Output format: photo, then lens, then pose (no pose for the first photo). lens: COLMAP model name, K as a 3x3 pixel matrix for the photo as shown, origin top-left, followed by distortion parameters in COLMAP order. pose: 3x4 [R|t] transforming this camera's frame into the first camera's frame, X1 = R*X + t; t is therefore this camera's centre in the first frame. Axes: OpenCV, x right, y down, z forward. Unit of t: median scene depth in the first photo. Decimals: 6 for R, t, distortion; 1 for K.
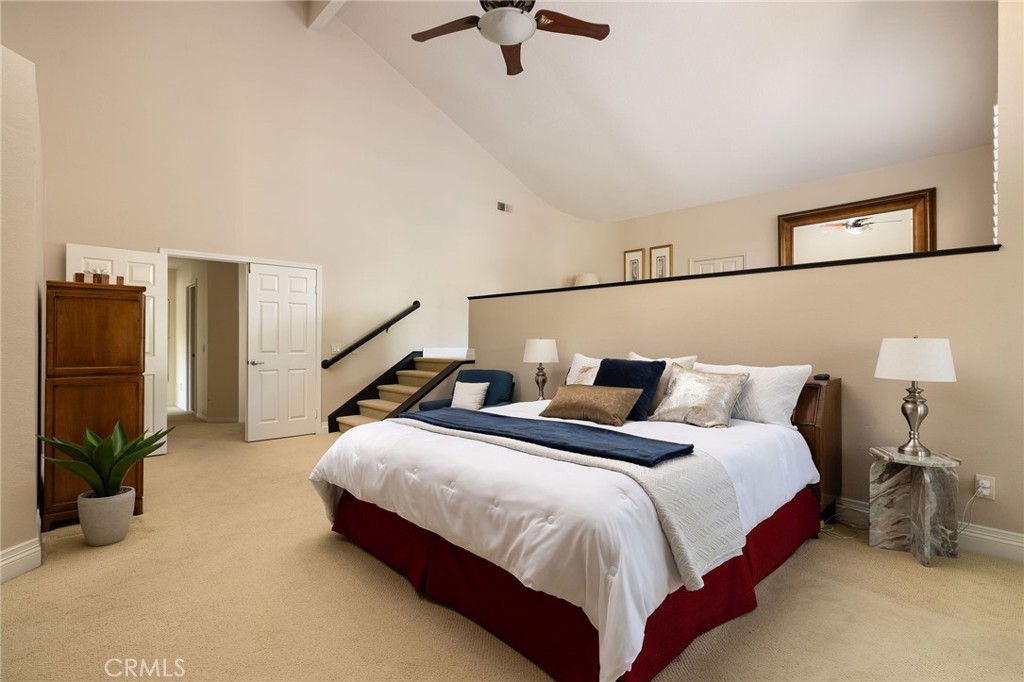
lens RADIAL K [[487.8, 0, 512.0], [0, 487.8, 341.0], [0, 0, 1]] dist [0.001125, 0.000250]
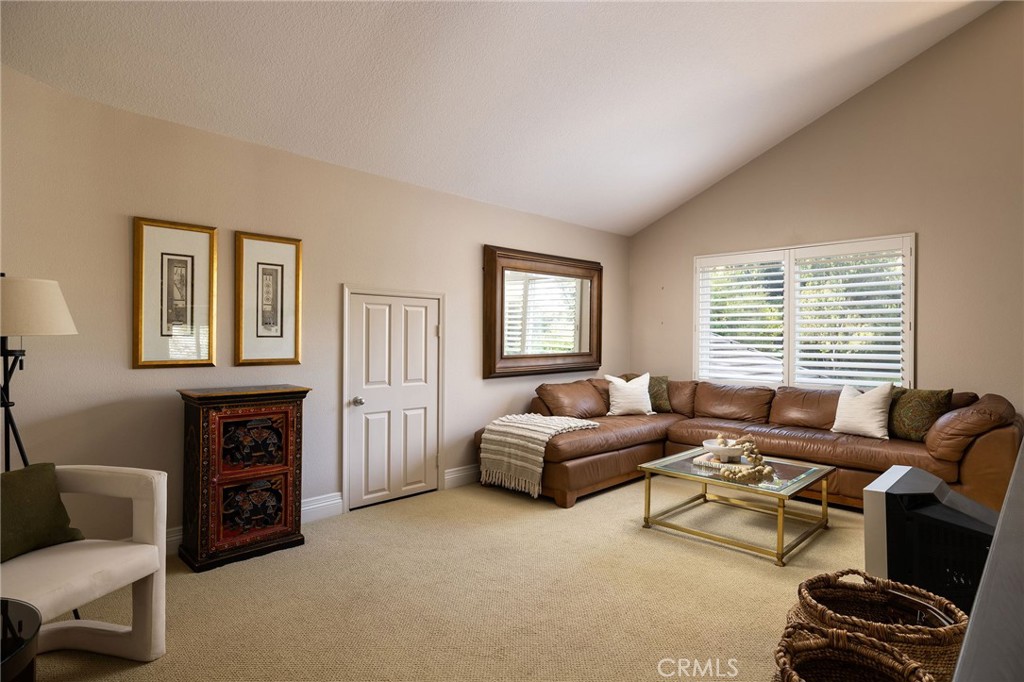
lens RADIAL K [[554.7, 0, 512.0], [0, 554.7, 341.0], [0, 0, 1]] dist [0.001184, 0.000285]
pose [[-0.038955, -0.006422, 0.999220, -0.129510], [-0.006914, 0.999957, 0.006157, -0.116762], [-0.999217, -0.006669, -0.038998, 0.826386]]
